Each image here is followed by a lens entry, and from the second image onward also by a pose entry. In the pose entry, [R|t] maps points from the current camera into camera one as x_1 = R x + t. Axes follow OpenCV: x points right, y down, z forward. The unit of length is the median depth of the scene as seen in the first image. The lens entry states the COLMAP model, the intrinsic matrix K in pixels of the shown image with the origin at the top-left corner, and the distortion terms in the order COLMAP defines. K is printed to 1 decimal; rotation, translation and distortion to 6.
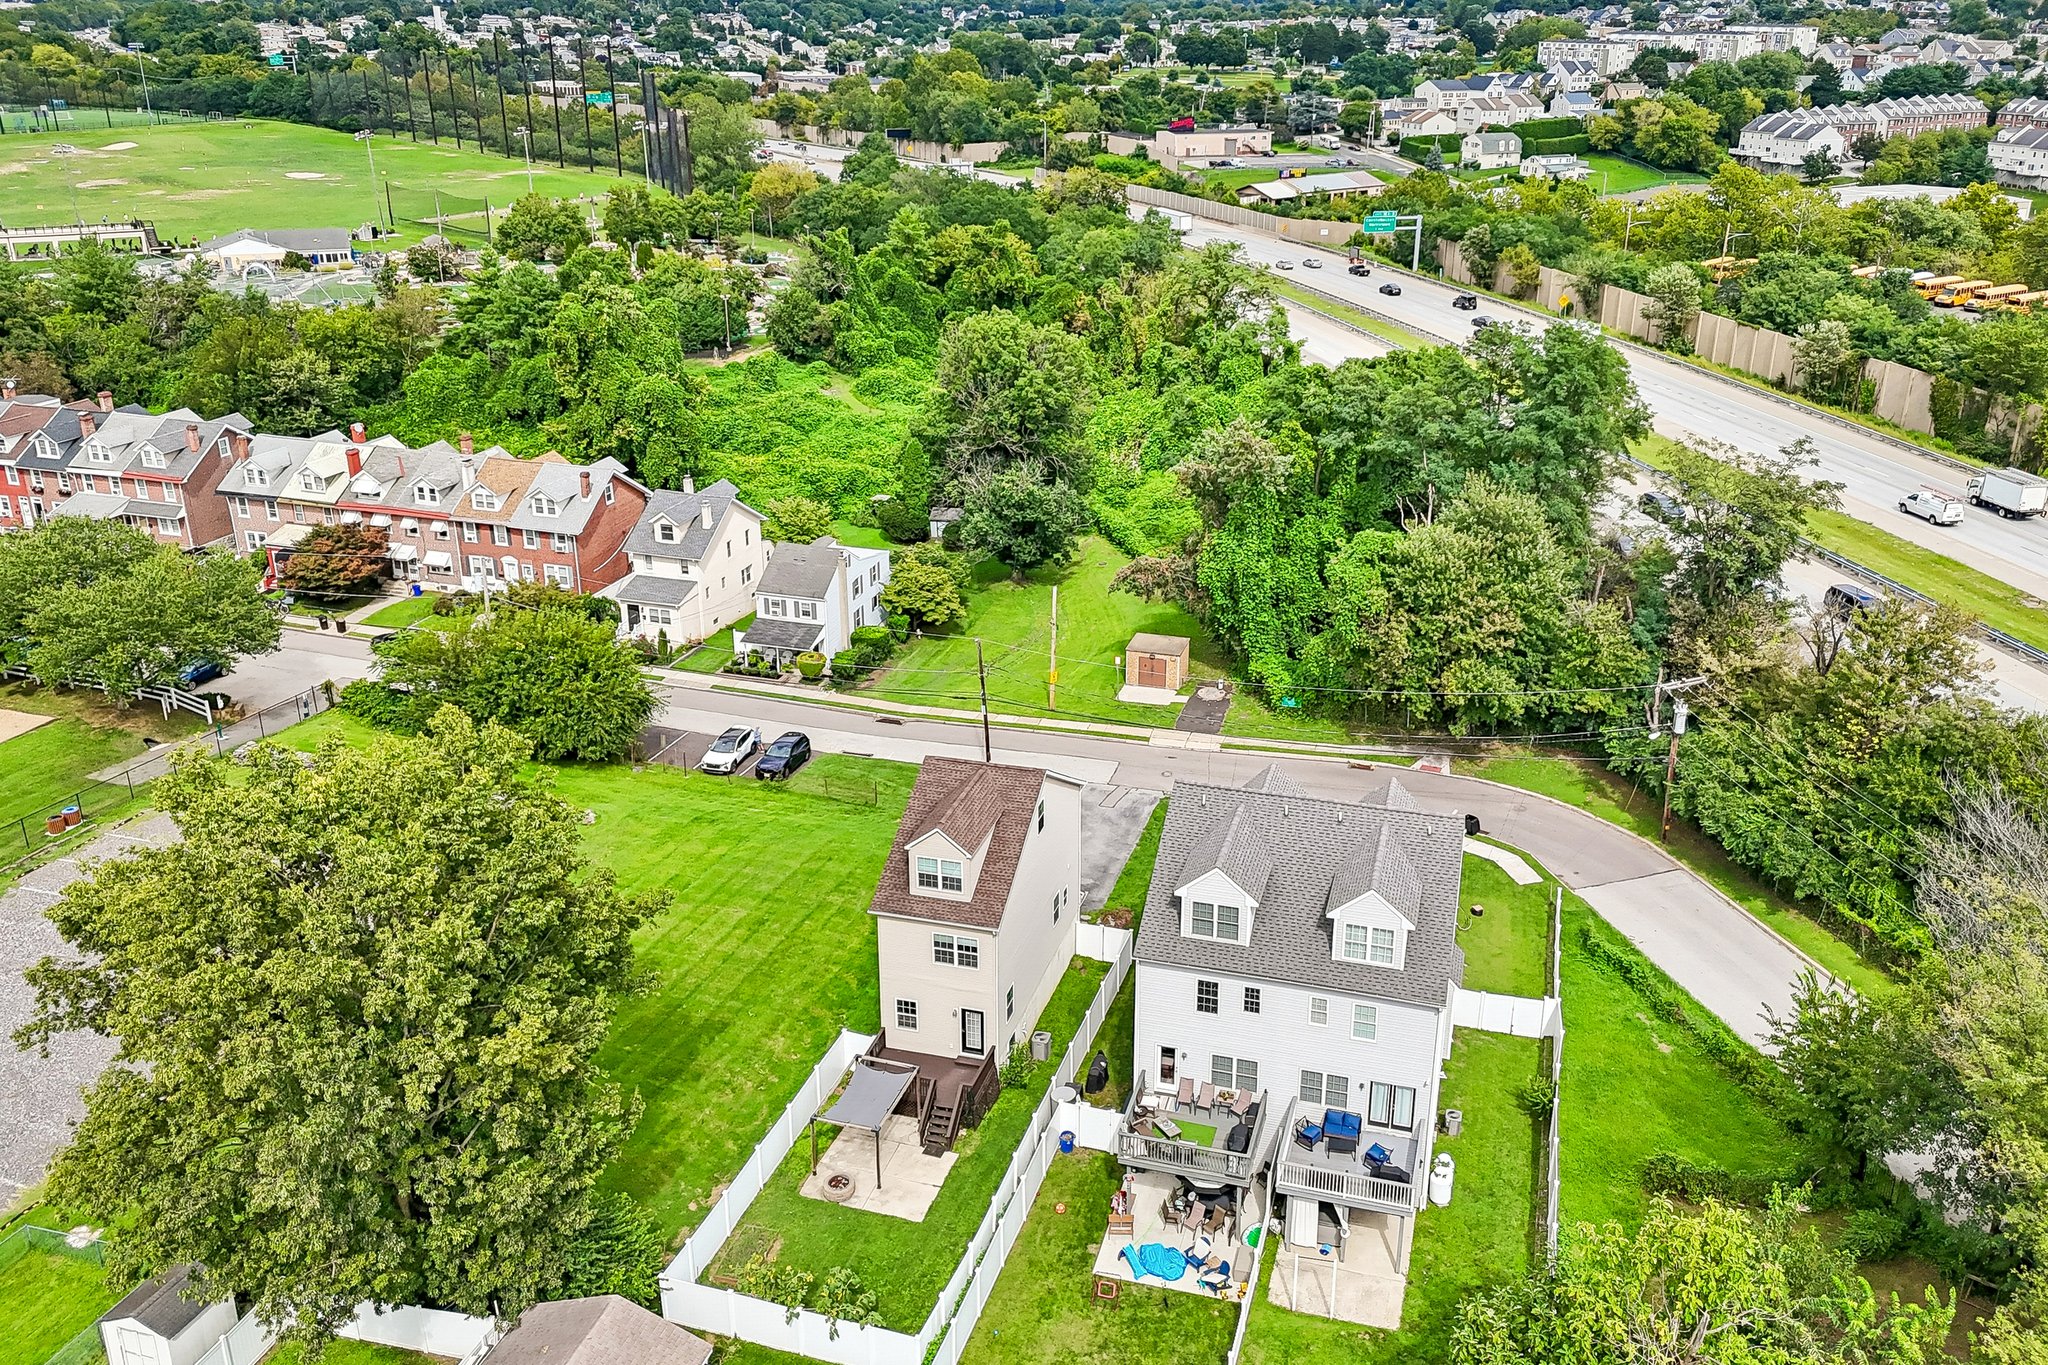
lens RADIAL K [[1556.7, 0, 1129.4], [0, 1556.7, 644.6], [0, 0, 1]] dist [0.116141, -0.108016]
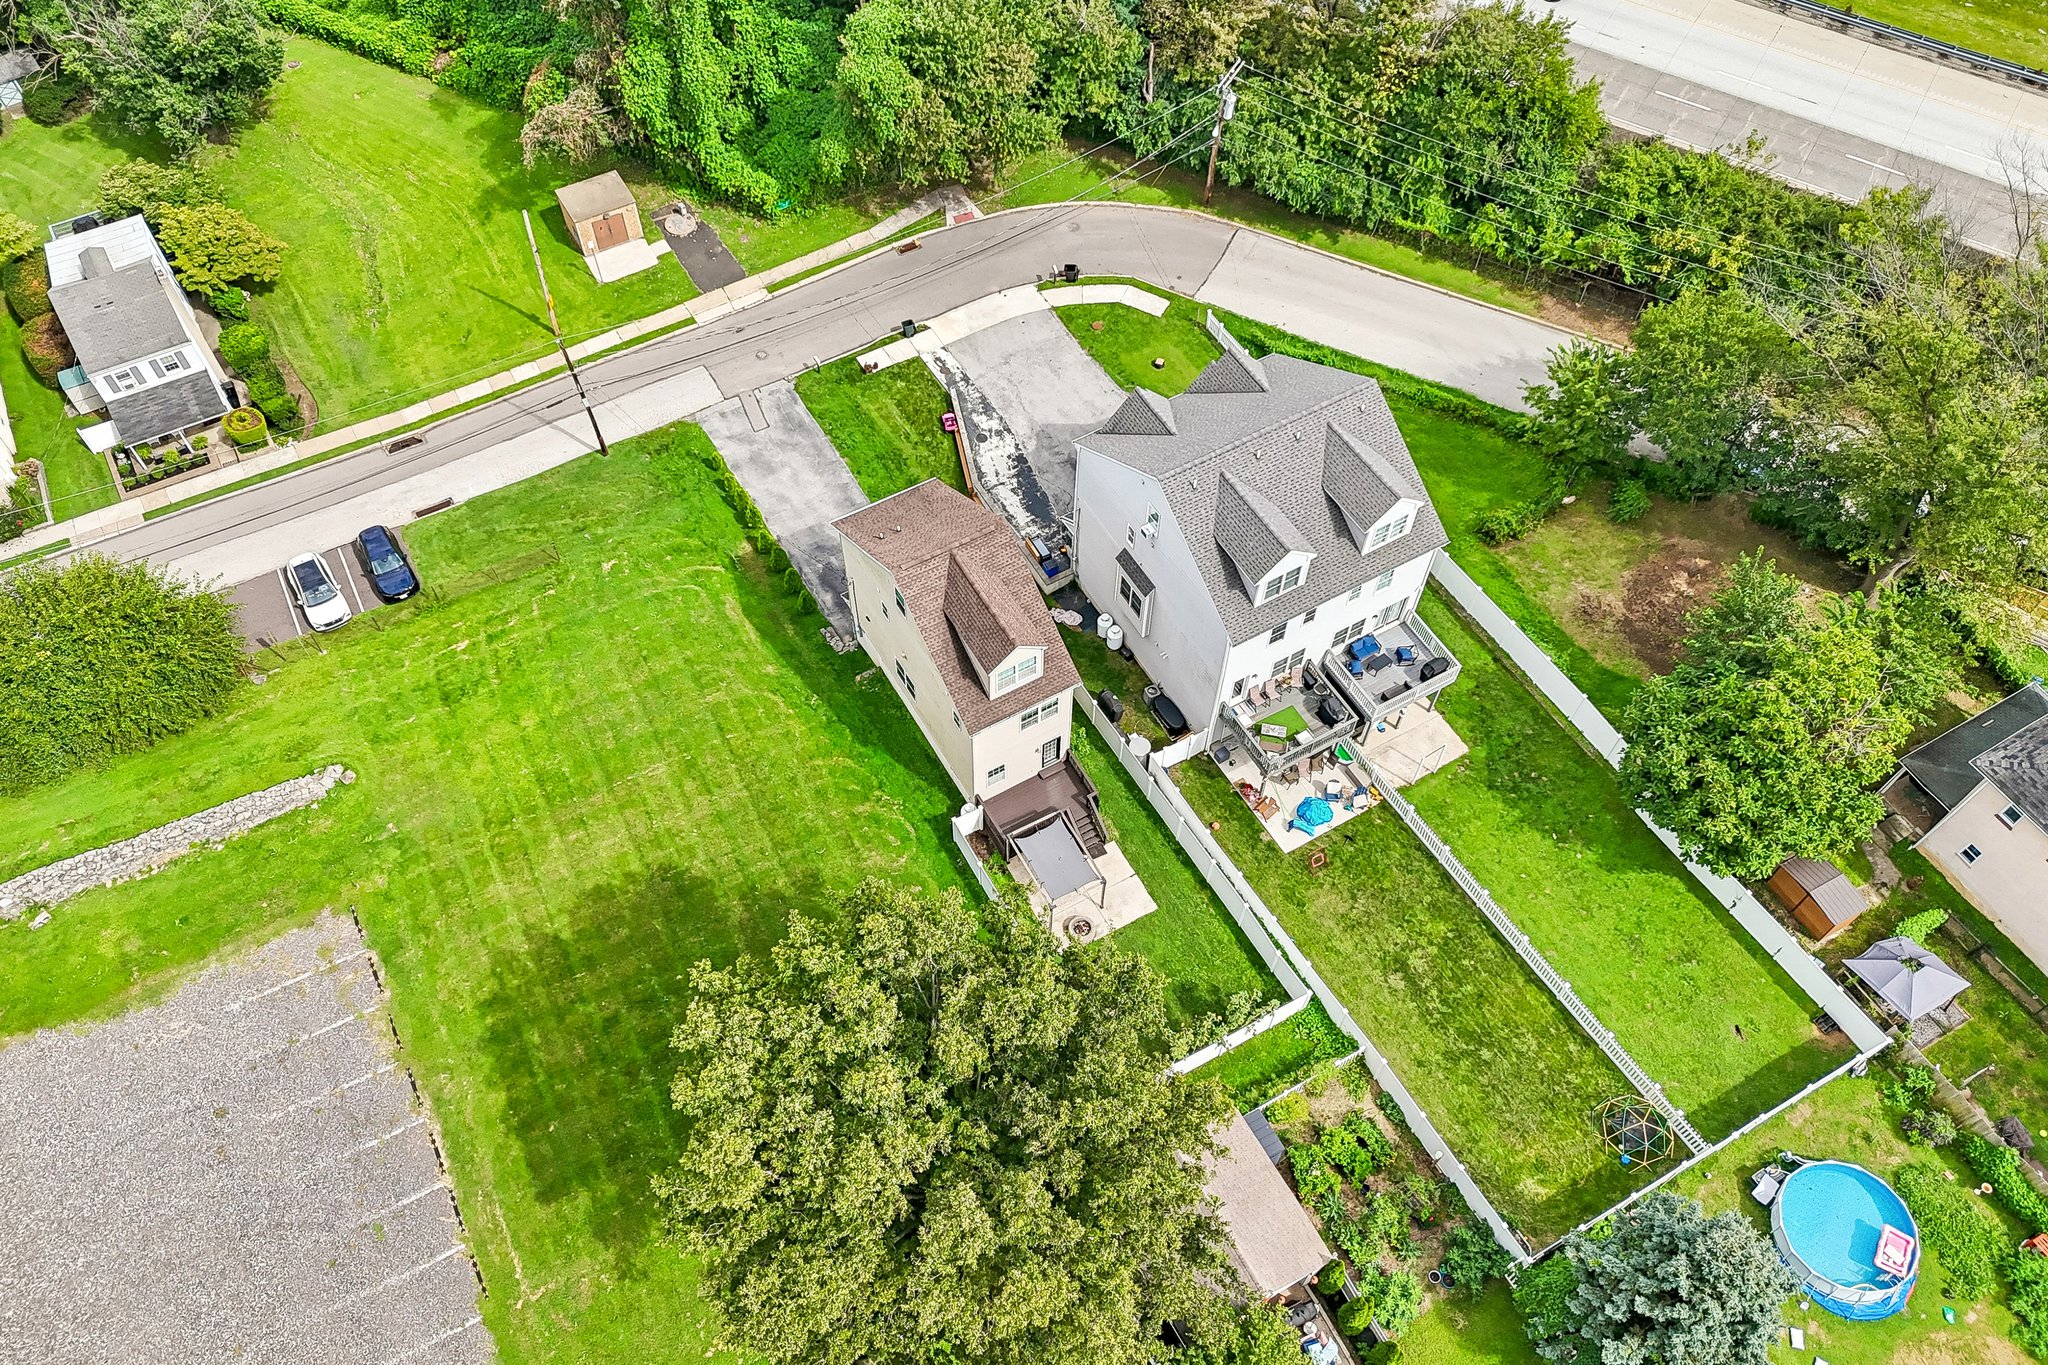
lens RADIAL K [[1545.0, 0, 1024.0], [0, 1545.0, 682.5], [0, 0, 1]] dist [0.081492, -0.097331]
pose [[0.716746, -0.585410, 0.378907, -0.306856], [0.261853, 0.729546, 0.631819, -0.297780], [-0.646304, -0.353636, 0.676190, 0.180203]]
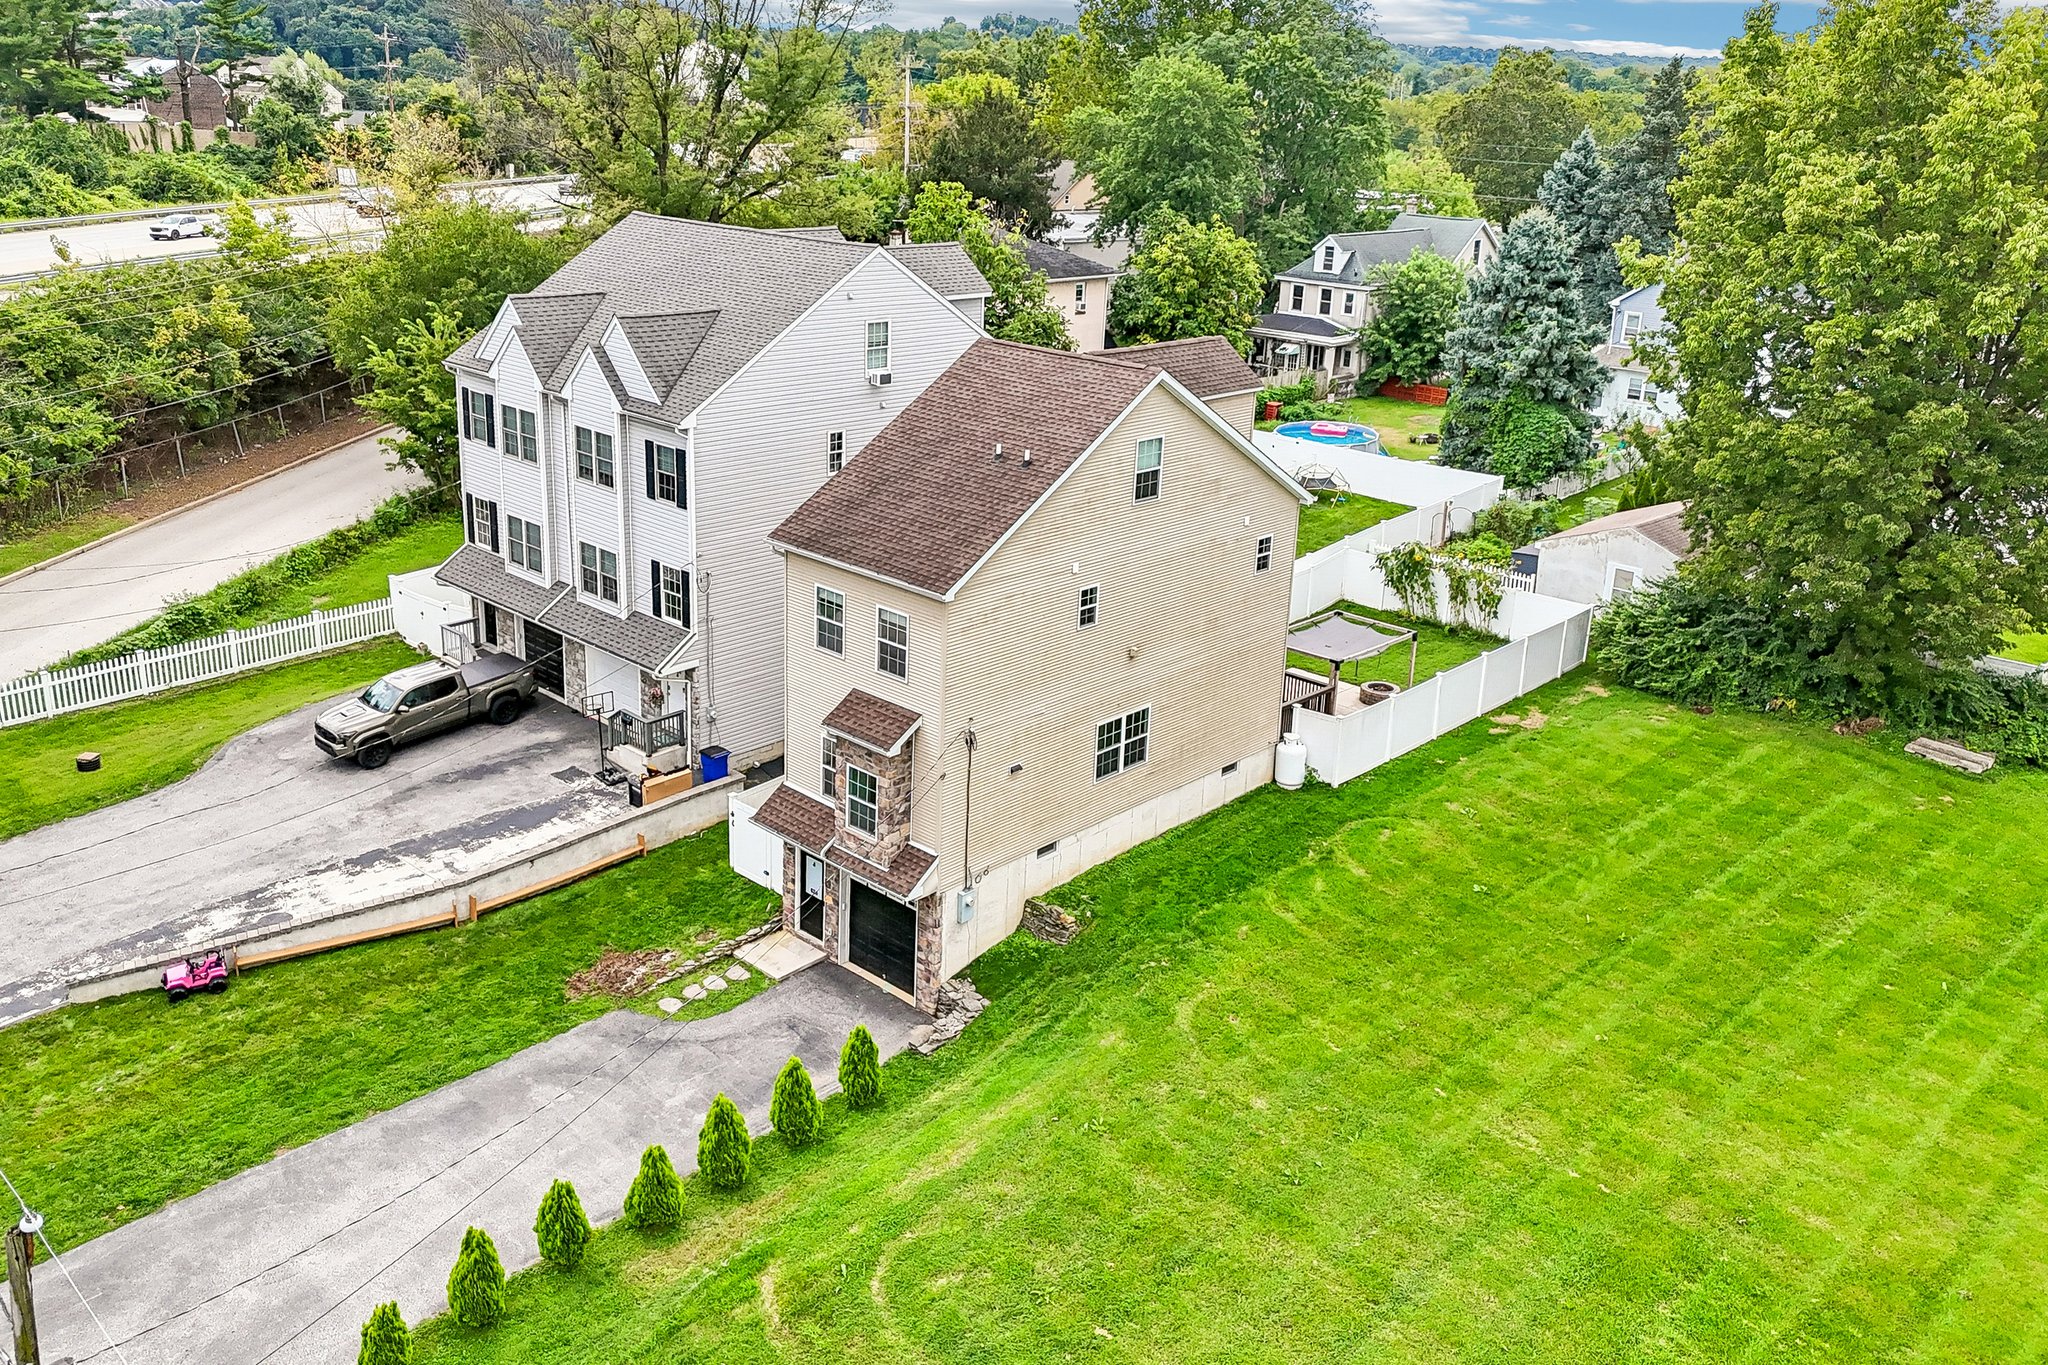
lens RADIAL K [[1642.2, 0, 1010.0], [0, 1642.2, 572.1], [0, 0, 1]] dist [0.054189, -0.045509]
pose [[-0.873678, -0.180716, 0.451696, -0.219537], [0.132450, 0.805026, 0.578265, -0.123658], [-0.468129, 0.565044, -0.679397, 0.917336]]
